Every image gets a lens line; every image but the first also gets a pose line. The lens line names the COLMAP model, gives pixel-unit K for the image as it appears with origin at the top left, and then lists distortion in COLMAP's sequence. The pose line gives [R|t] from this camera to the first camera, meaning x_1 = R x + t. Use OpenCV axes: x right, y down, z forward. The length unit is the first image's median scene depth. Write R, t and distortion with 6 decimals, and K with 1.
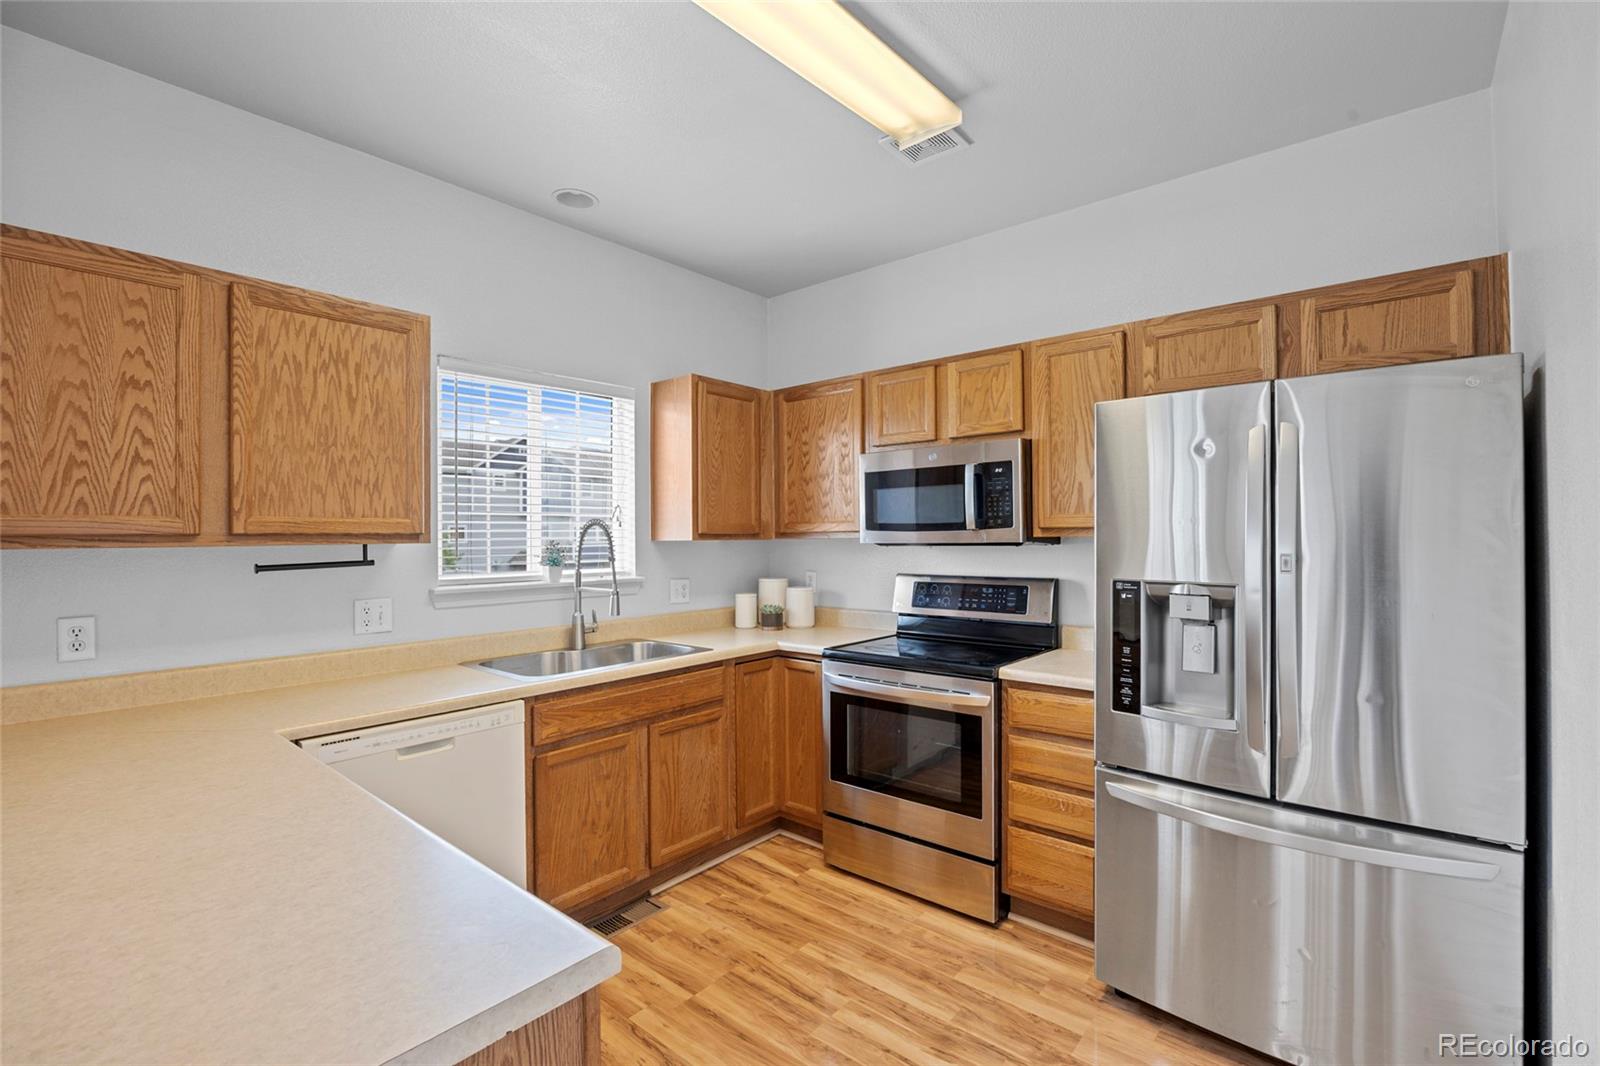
lens RADIAL K [[722.3, 0, 806.3], [0, 722.3, 533.6], [0, 0, 1]] dist [-0.013544, 0.000284]
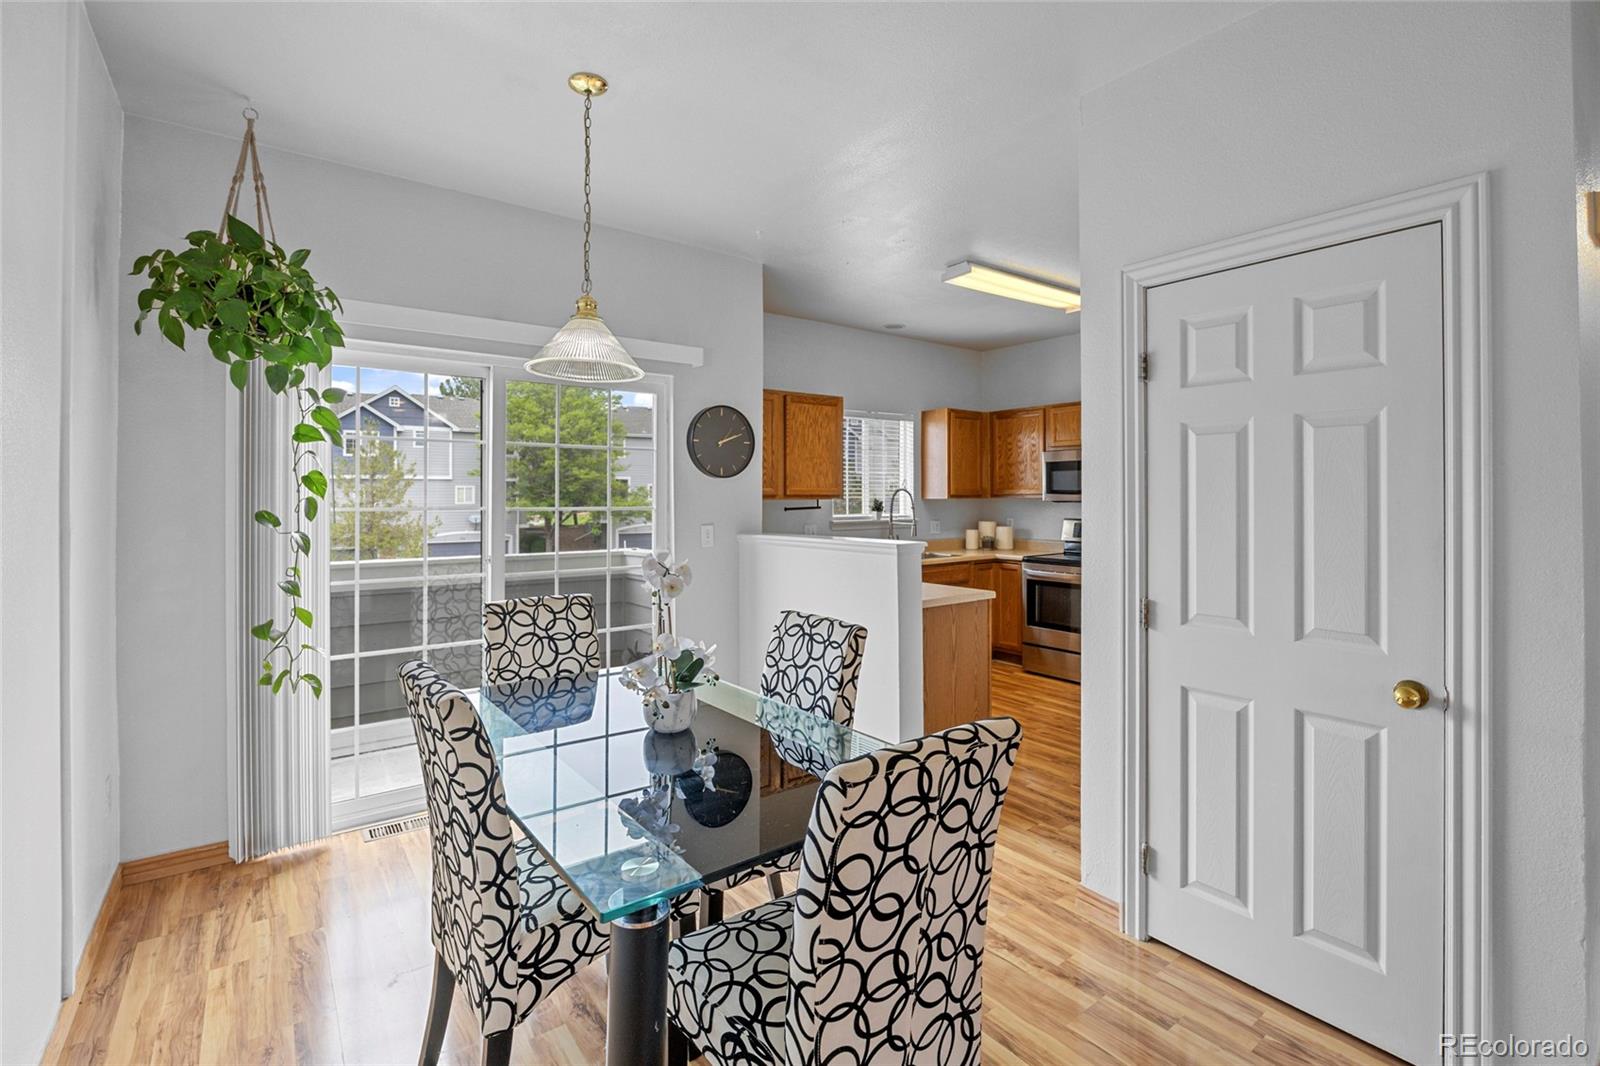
lens RADIAL K [[721.2, 0, 795.1], [0, 721.2, 496.5], [0, 0, 1]] dist [-0.018997, -0.000083]
pose [[0.973099, 0.004908, -0.230334, -0.133243], [-0.003368, 0.999969, 0.007080, -0.008997], [0.230362, -0.006114, 0.973086, -1.046565]]
